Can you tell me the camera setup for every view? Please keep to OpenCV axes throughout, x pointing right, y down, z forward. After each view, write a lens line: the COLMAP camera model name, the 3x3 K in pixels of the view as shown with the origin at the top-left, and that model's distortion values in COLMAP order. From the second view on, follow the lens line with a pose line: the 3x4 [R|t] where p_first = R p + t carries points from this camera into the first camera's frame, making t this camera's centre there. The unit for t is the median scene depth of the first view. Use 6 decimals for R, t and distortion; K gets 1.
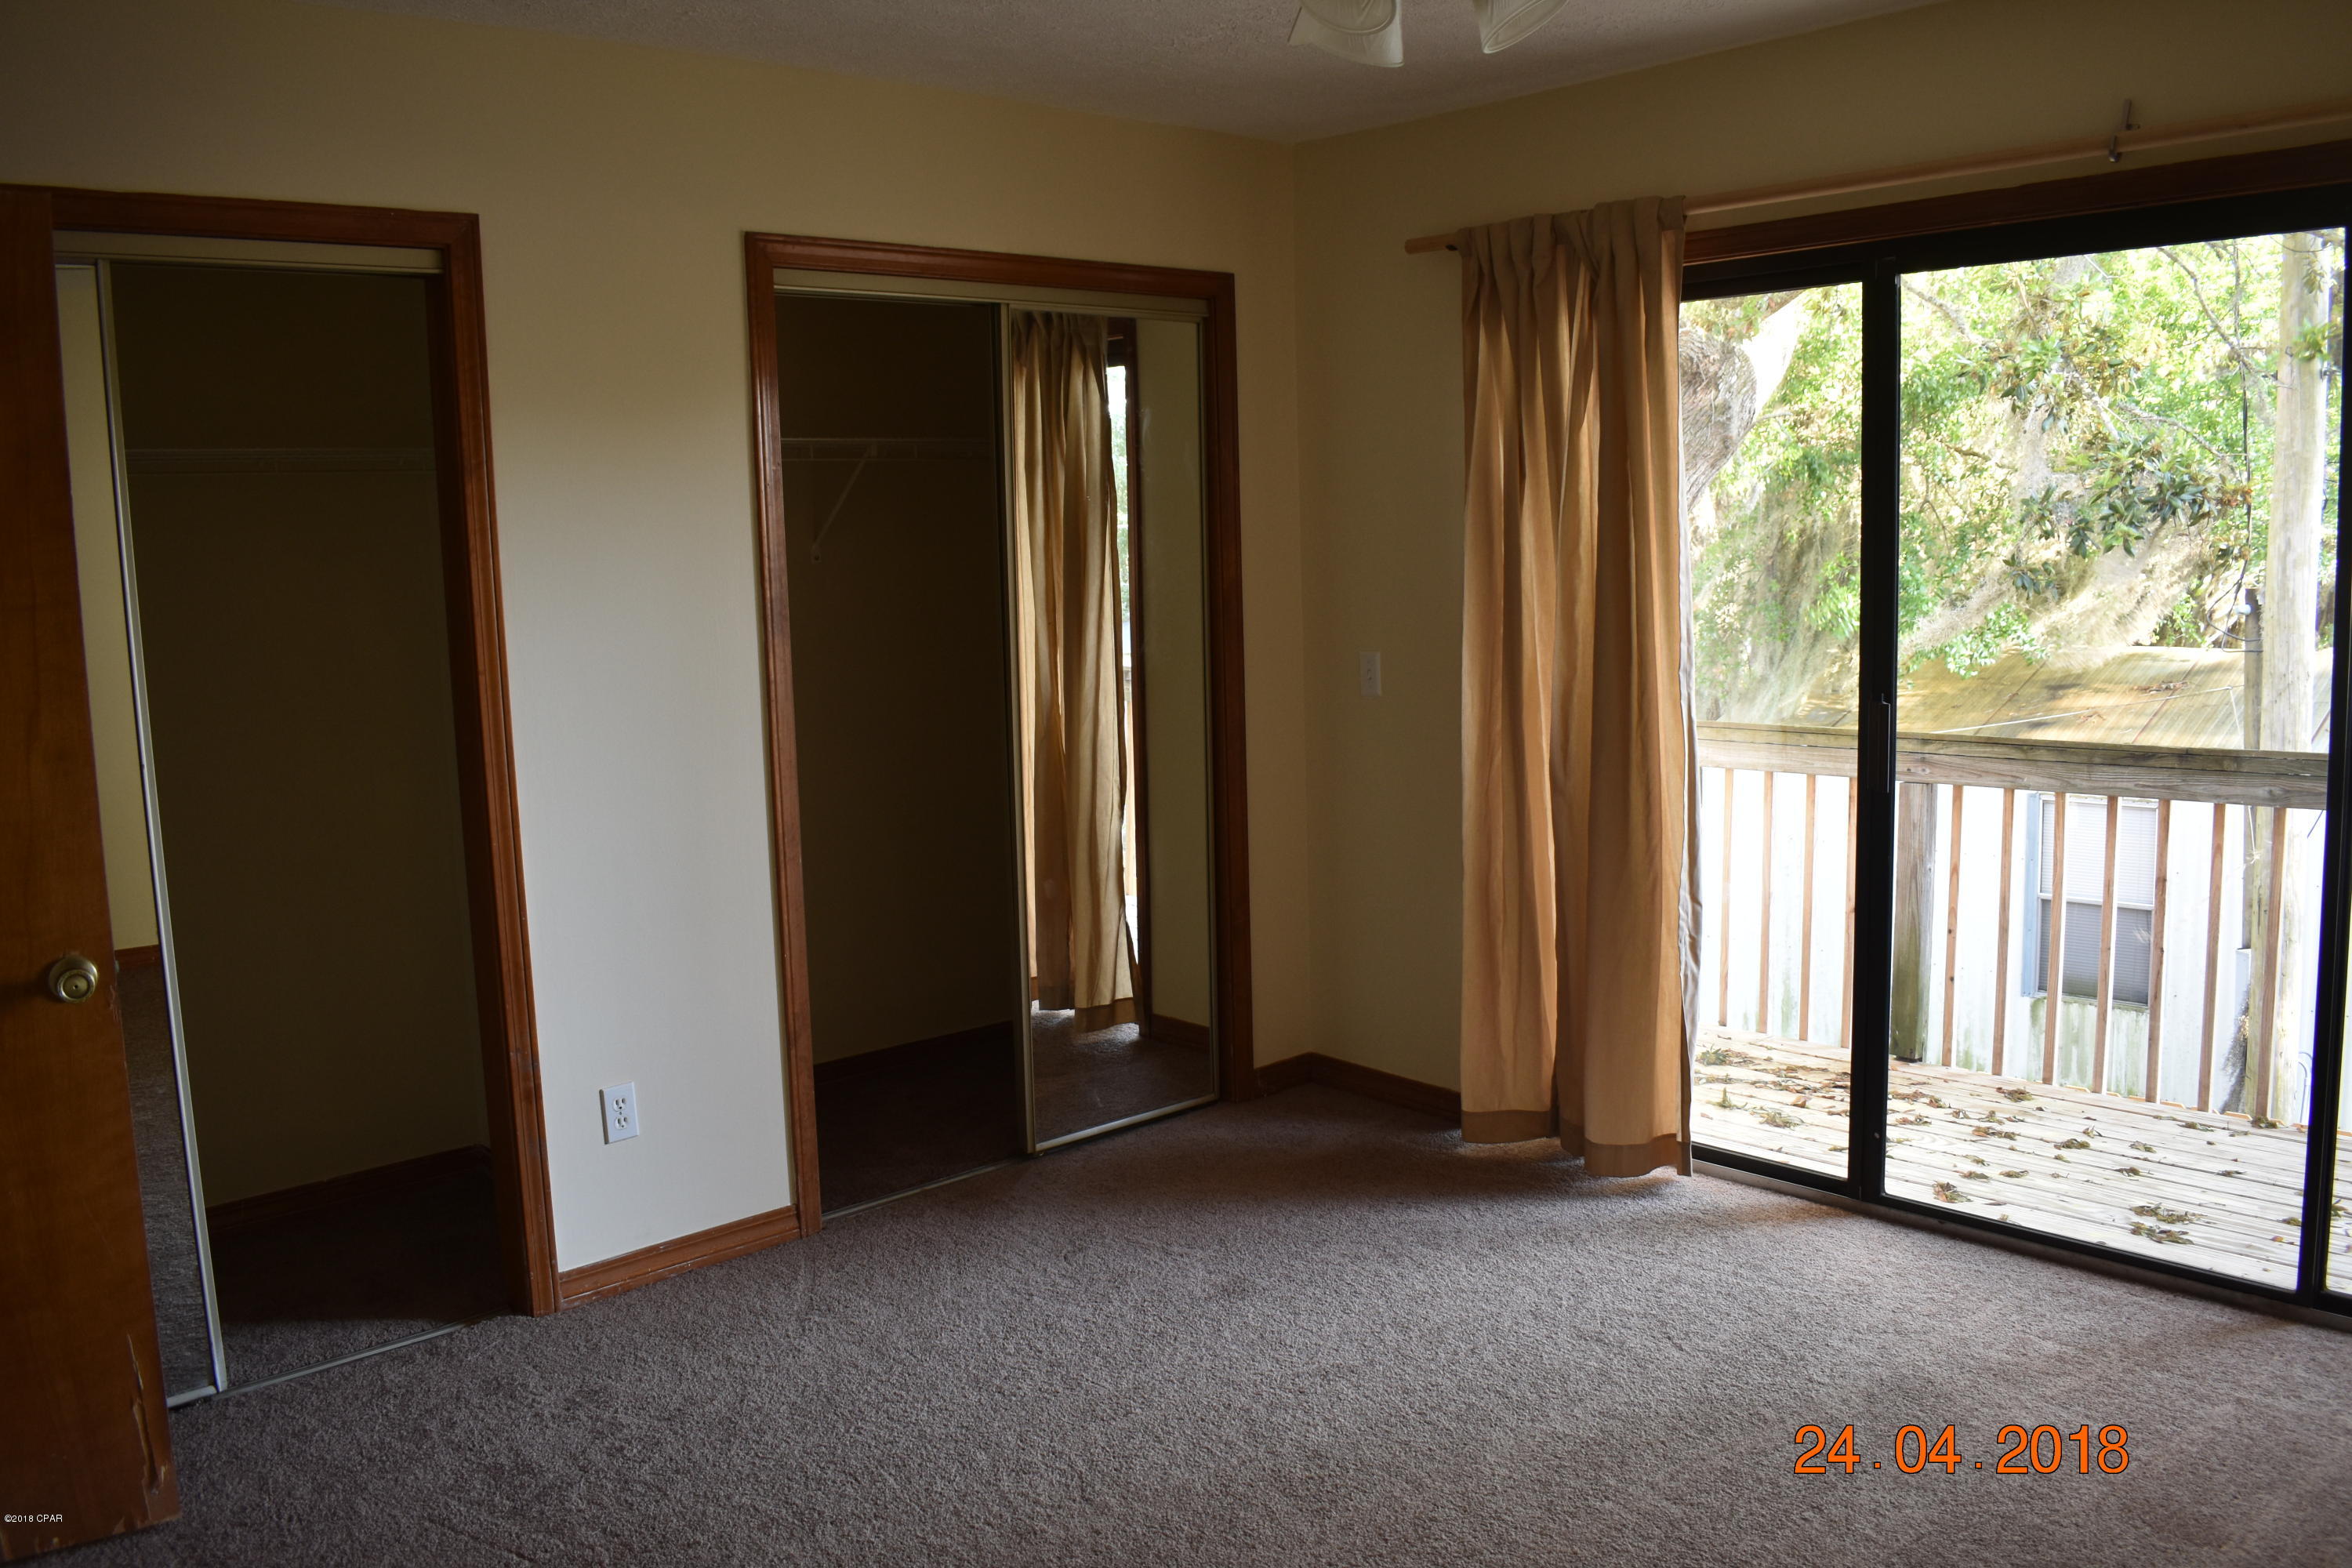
lens RADIAL K [[1860.9, 0, 1164.0], [0, 1860.9, 786.8], [0, 0, 1]] dist [-0.074915, -0.006751]
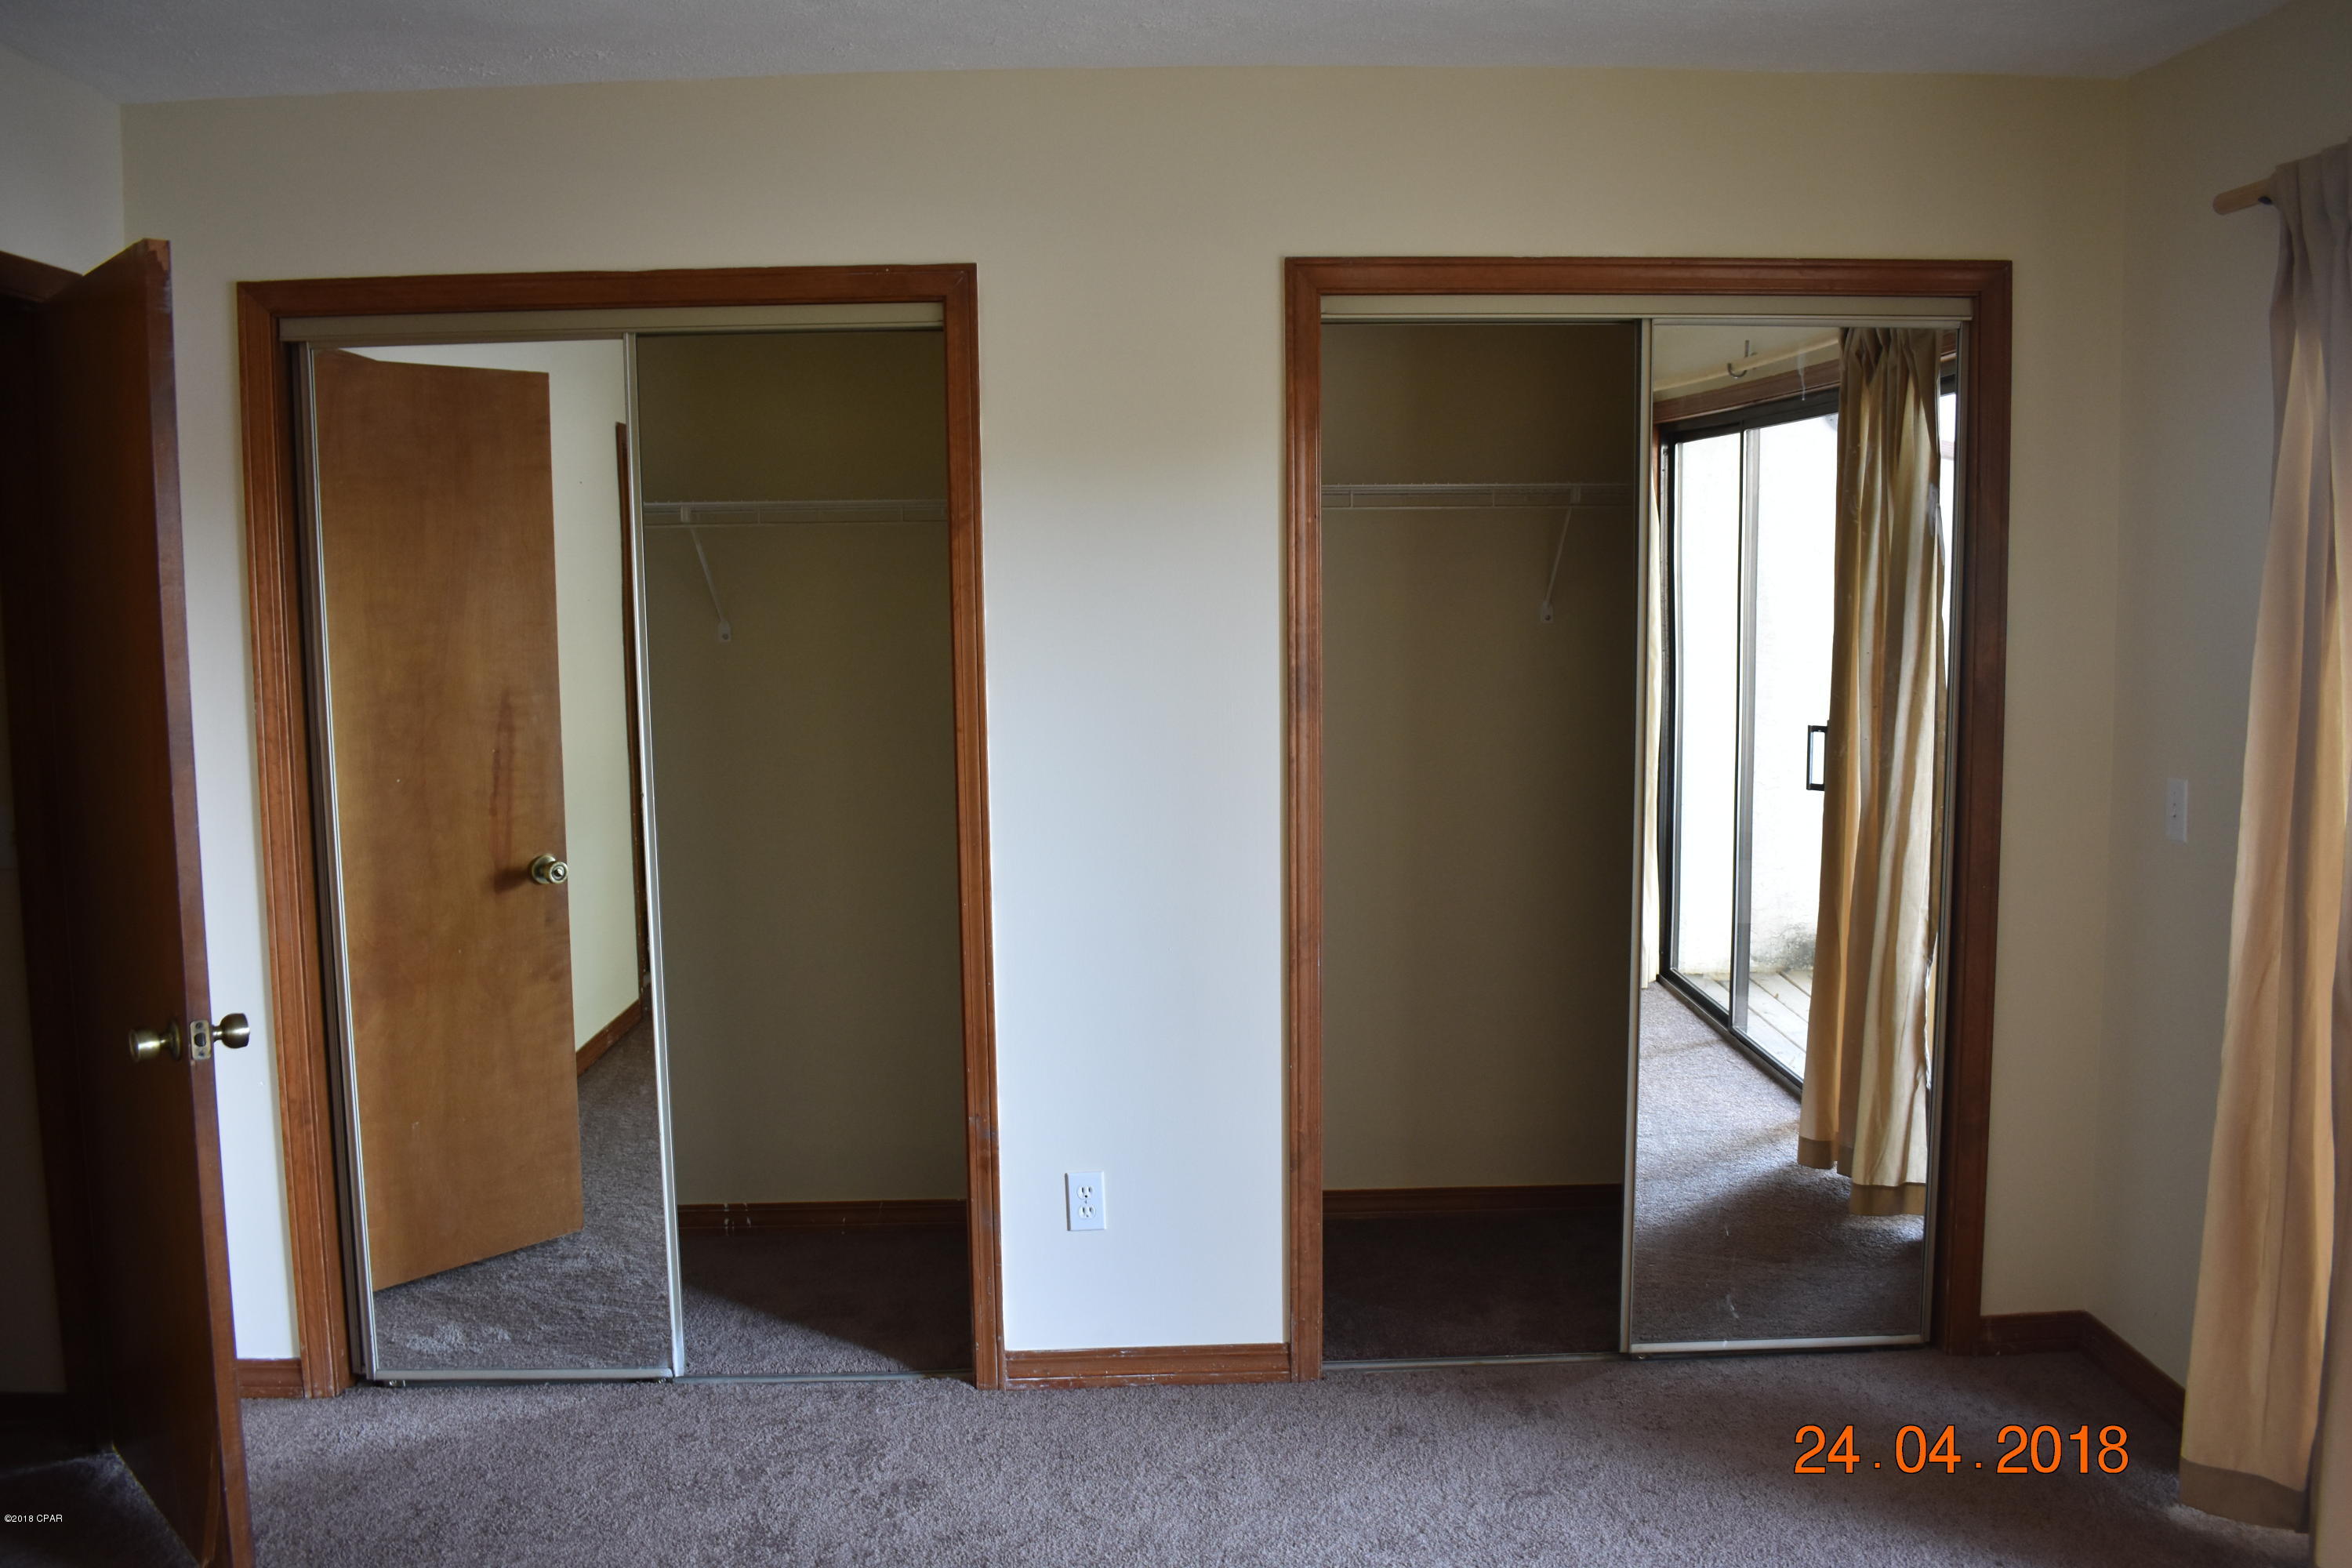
lens RADIAL K [[1860.9, 0, 1179.9], [0, 1860.9, 792.4], [0, 0, 1]] dist [-0.074915, -0.006751]
pose [[0.771826, 0.088833, -0.629598, 0.302563], [-0.098550, 0.994940, 0.019568, -0.051901], [0.628150, 0.046944, 0.776675, 0.264100]]
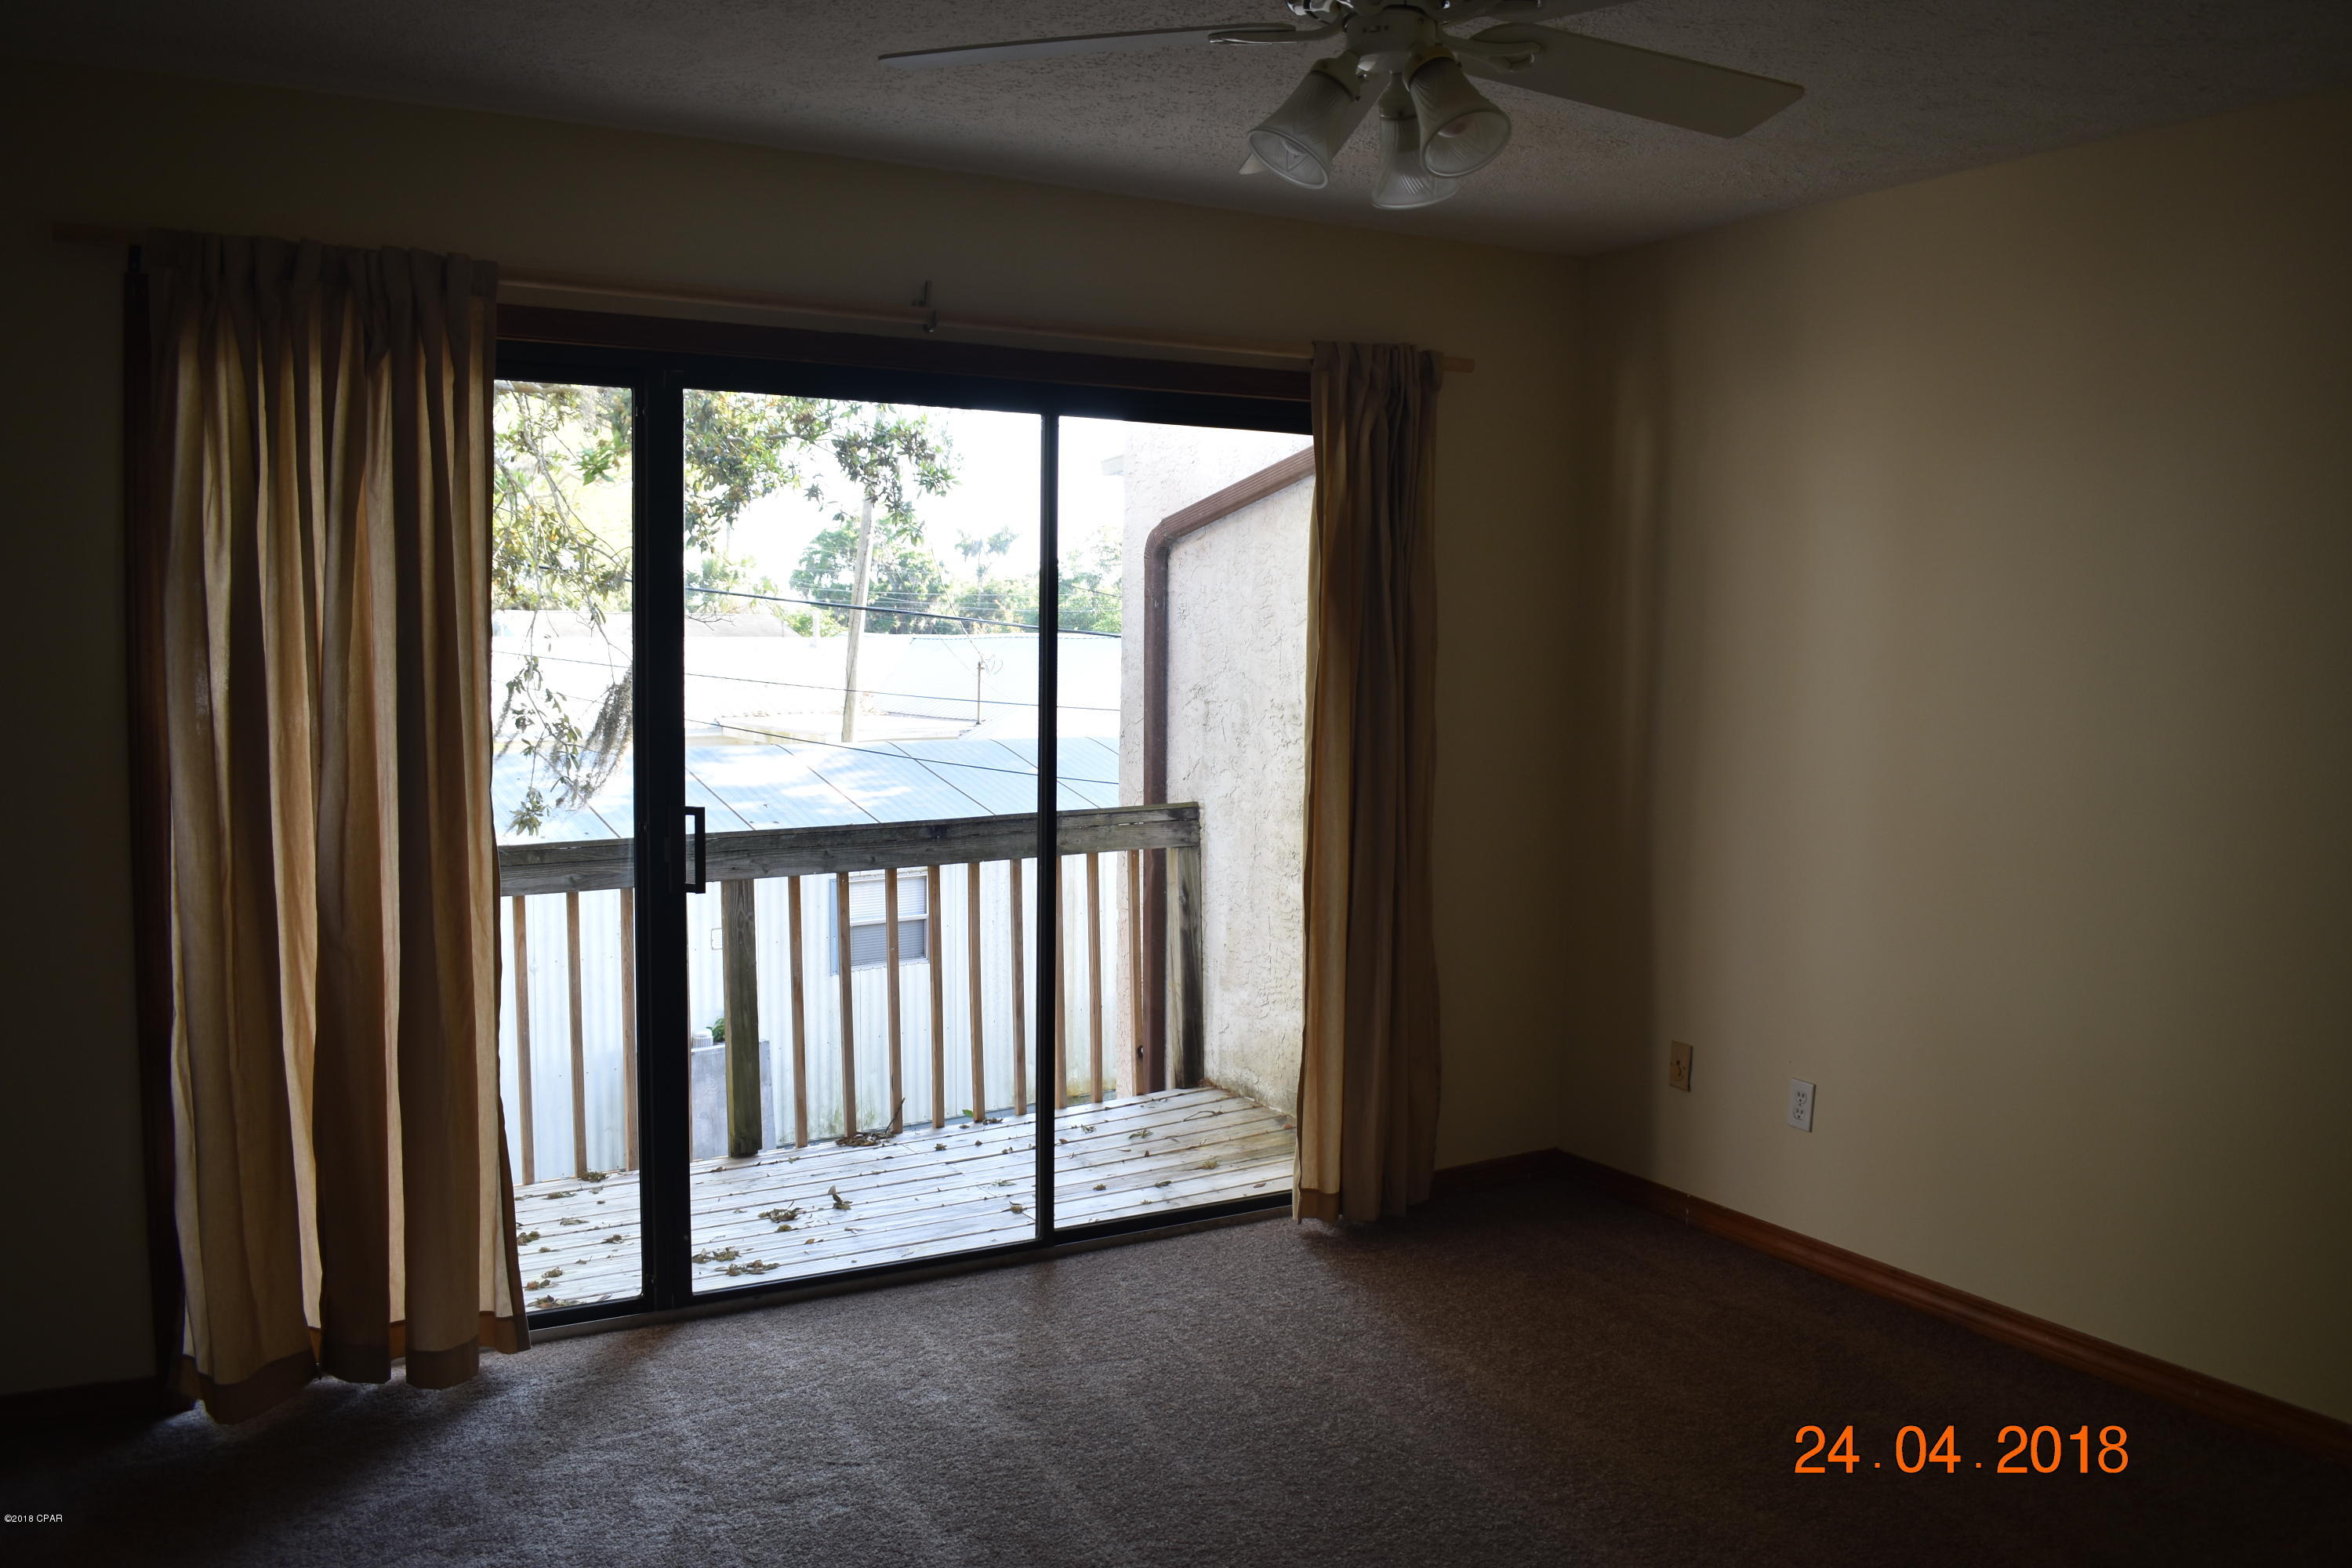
lens RADIAL K [[1860.9, 0, 1181.9], [0, 1860.9, 787.9], [0, 0, 1]] dist [-0.074915, -0.006751]
pose [[0.231170, -0.049358, 0.971661, -0.513451], [0.114841, 0.993115, 0.023126, -0.045973], [-0.966112, 0.106240, 0.235247, 0.476177]]
